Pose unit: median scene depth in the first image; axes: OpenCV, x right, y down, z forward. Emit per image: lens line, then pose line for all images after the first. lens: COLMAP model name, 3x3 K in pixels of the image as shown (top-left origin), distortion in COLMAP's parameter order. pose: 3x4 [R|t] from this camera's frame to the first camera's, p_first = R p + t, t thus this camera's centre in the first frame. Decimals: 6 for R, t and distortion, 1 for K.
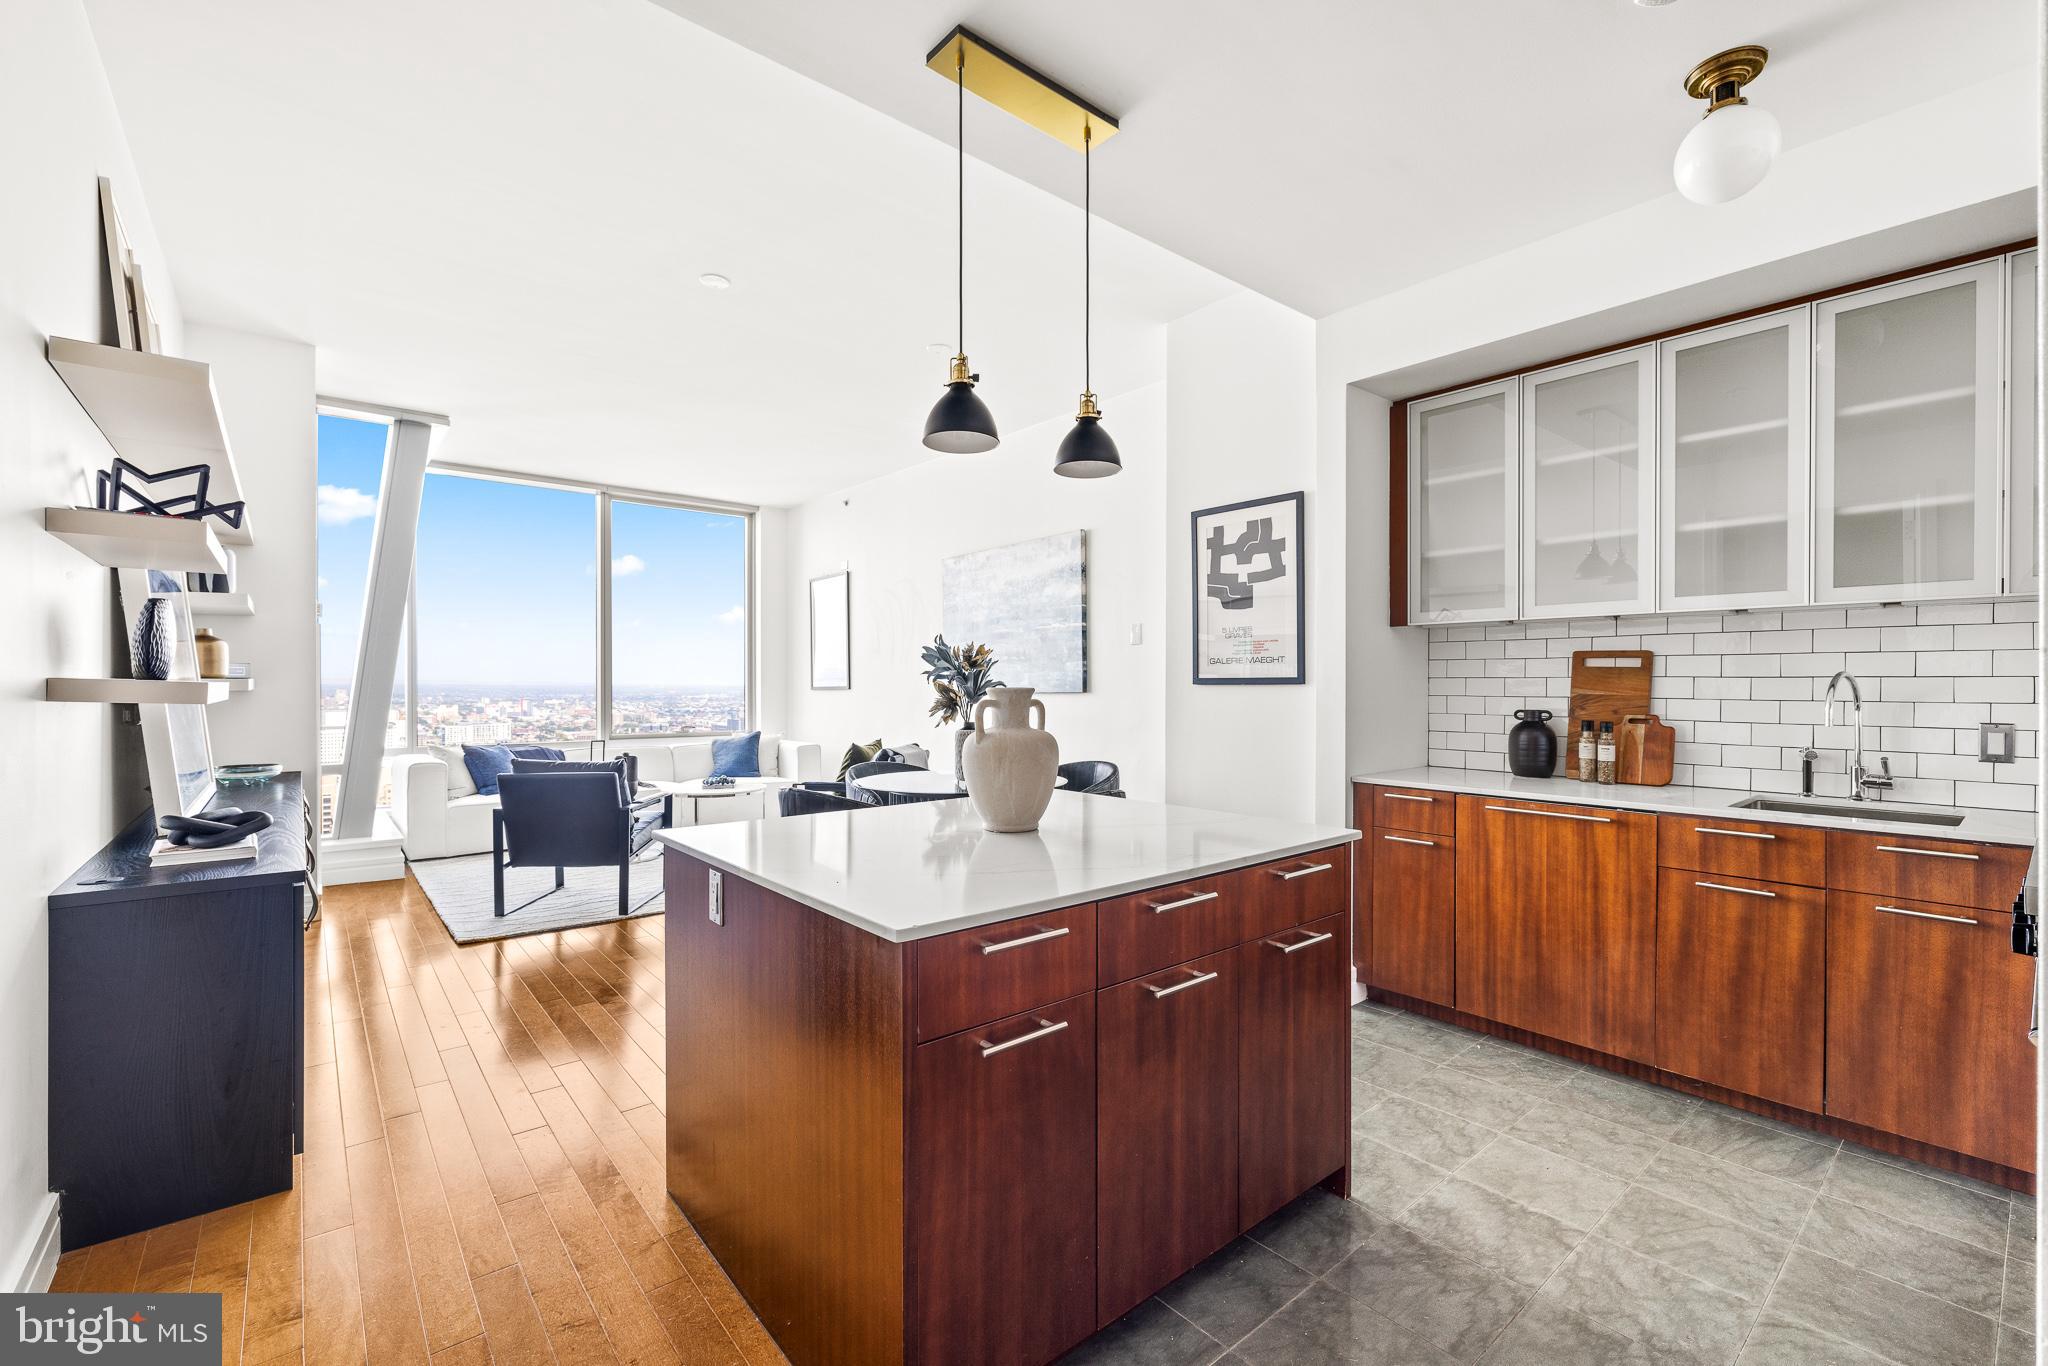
lens RADIAL K [[872.5, 0, 1024.0], [0, 872.5, 683.0], [0, 0, 1]] dist [-0.003045, -0.000141]
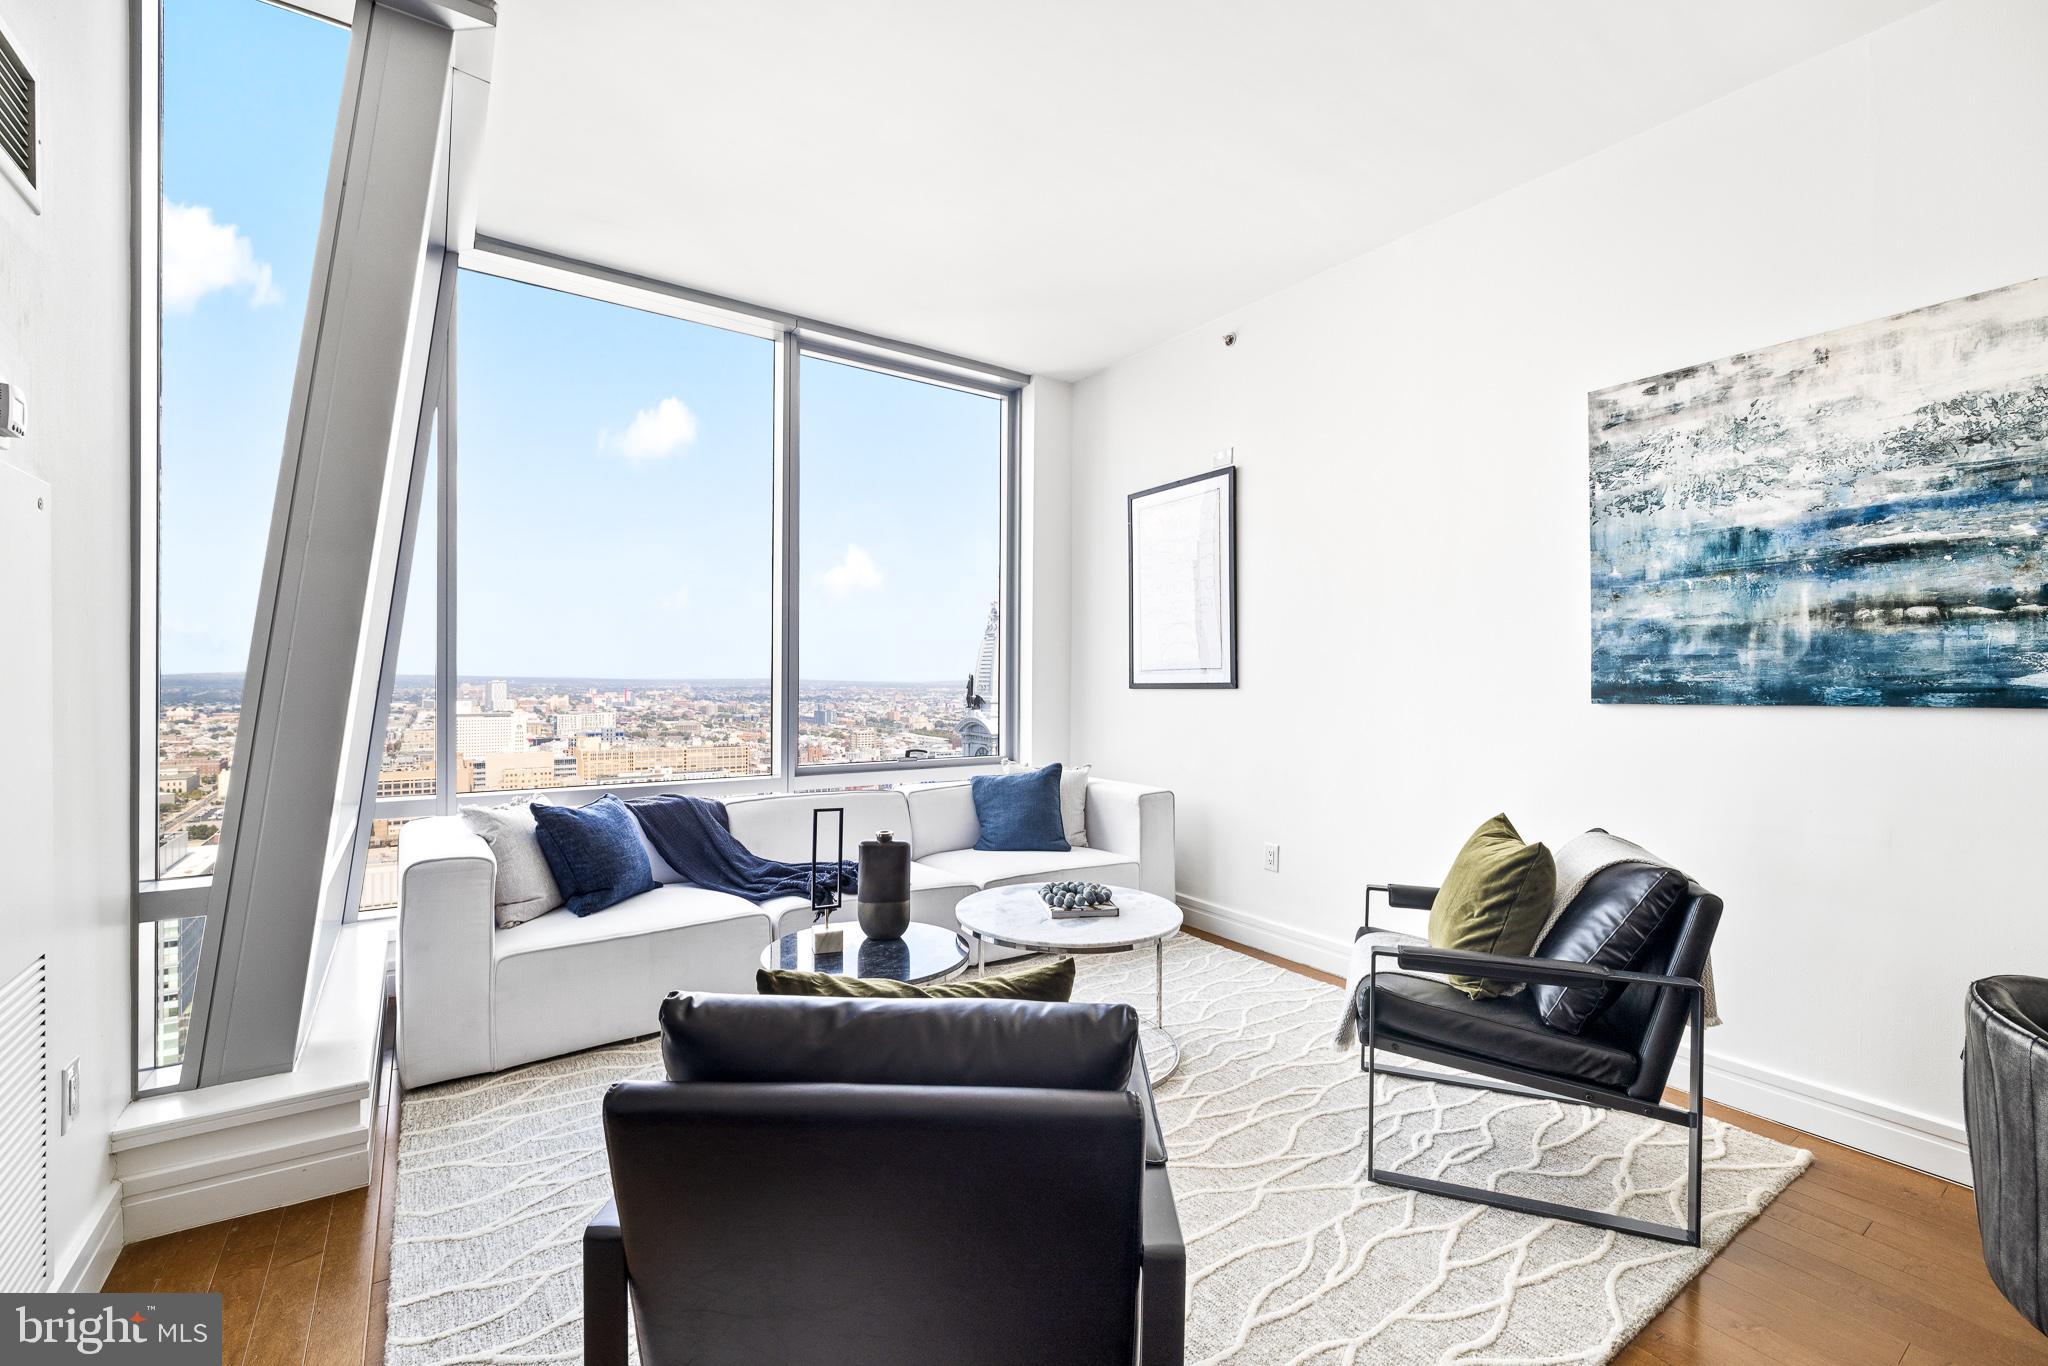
lens RADIAL K [[860.9, 0, 1025.8], [0, 860.9, 680.4], [0, 0, 1]] dist [0.001303, 0.000145]
pose [[0.996115, 0.005837, -0.087870, -0.545967], [-0.005541, 0.999978, 0.003614, 0.001278], [0.087889, -0.003113, 0.996125, 0.903191]]
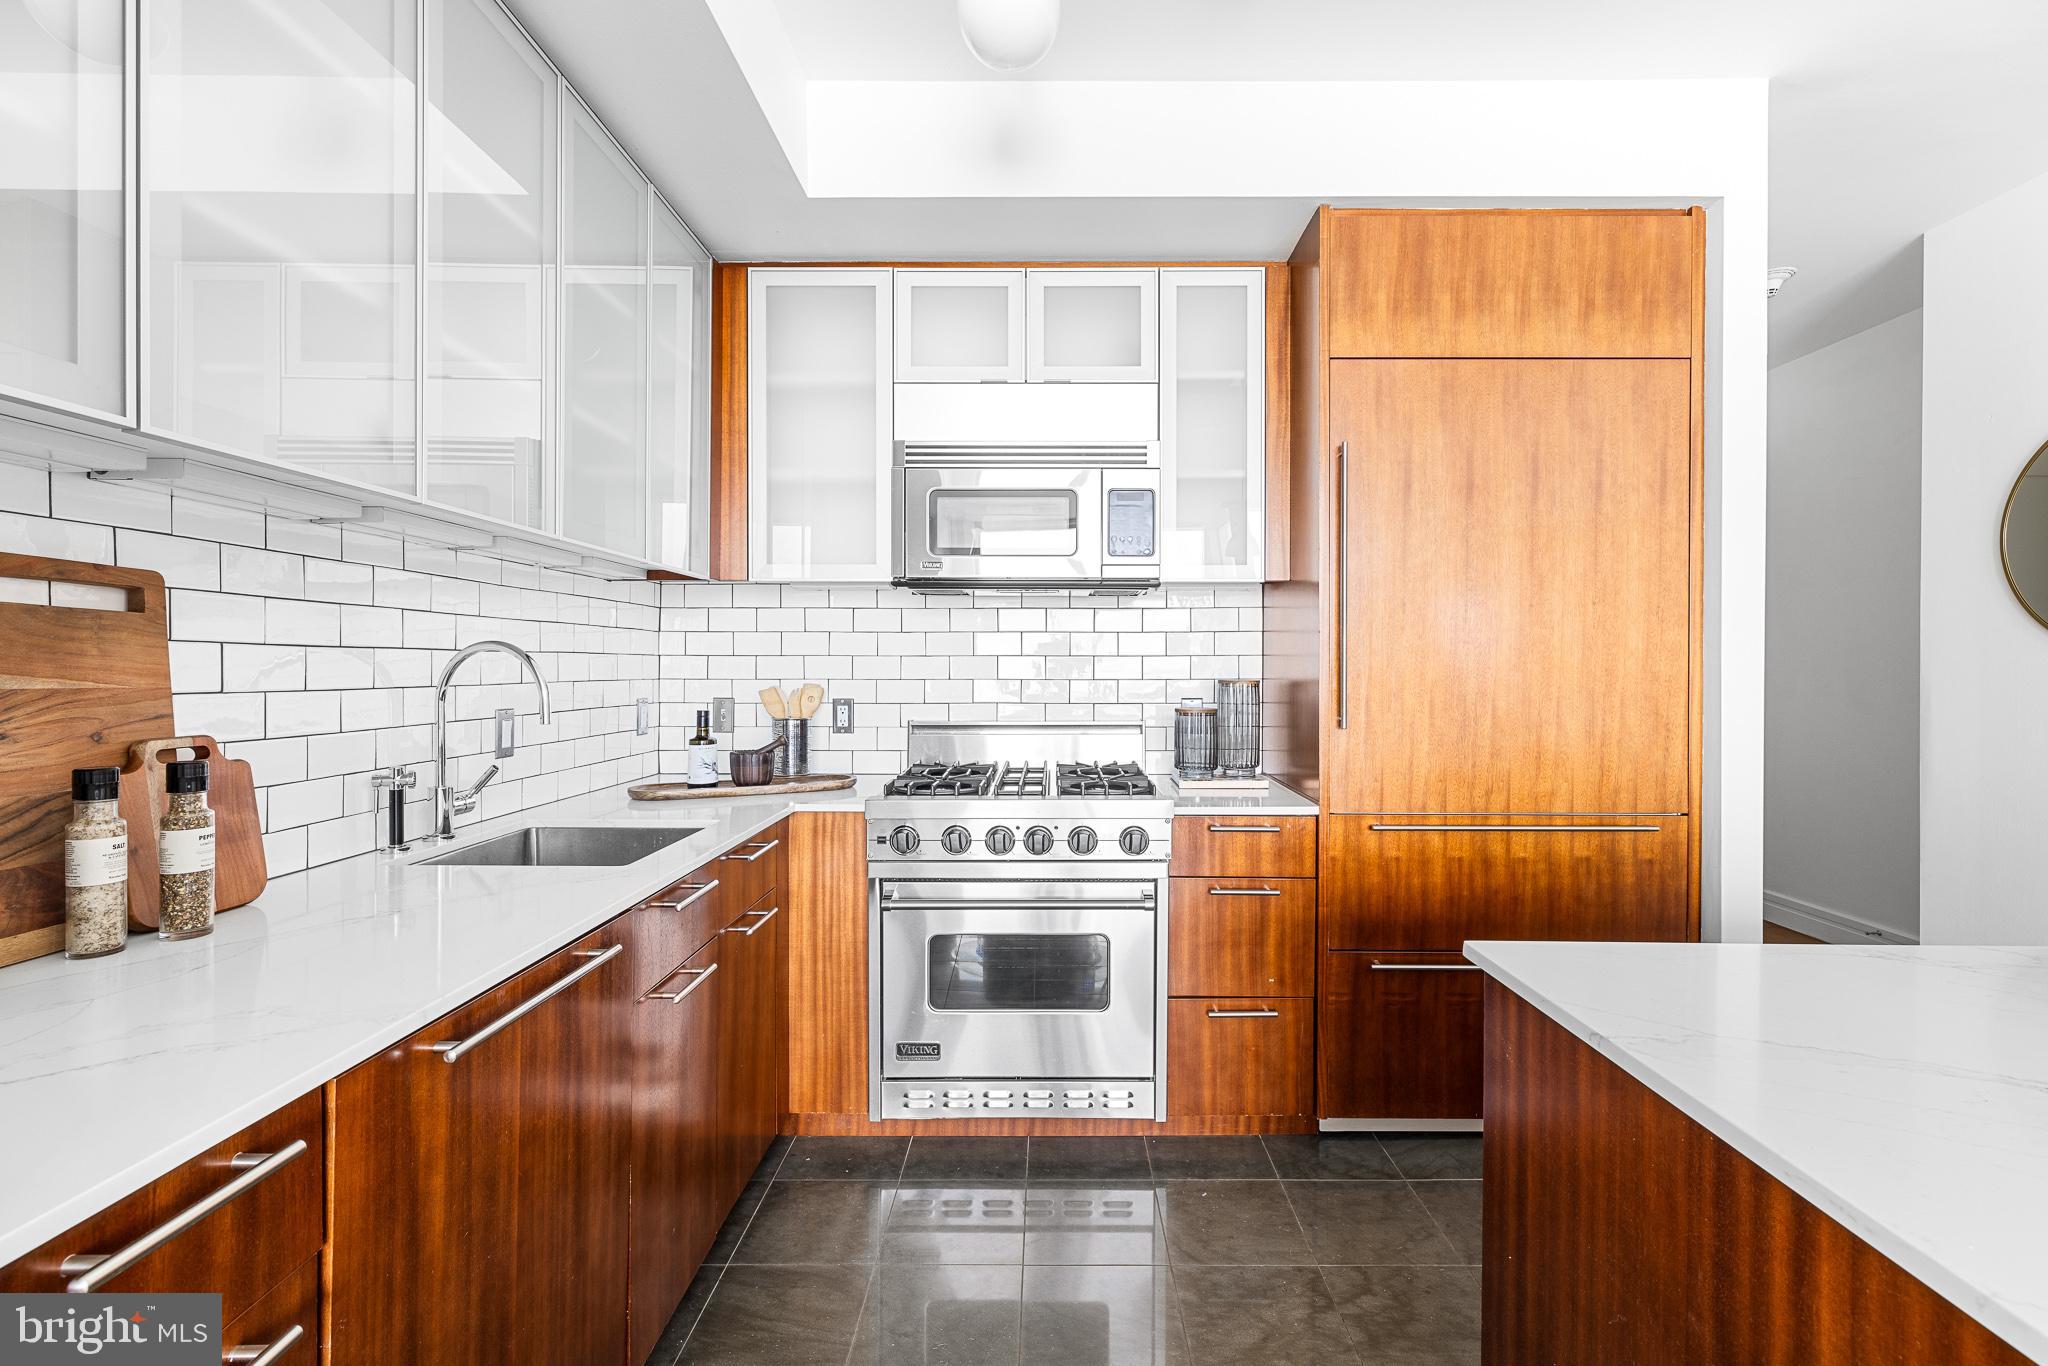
lens RADIAL K [[894.3, 0, 1056.5], [0, 894.3, 666.0], [0, 0, 1]] dist [-0.003516, -0.000276]
pose [[-0.769125, -0.002921, 0.639092, 0.121669], [-0.001456, 0.999995, 0.002818, 0.002534], [-0.639097, 0.001237, -0.769125, 0.820874]]
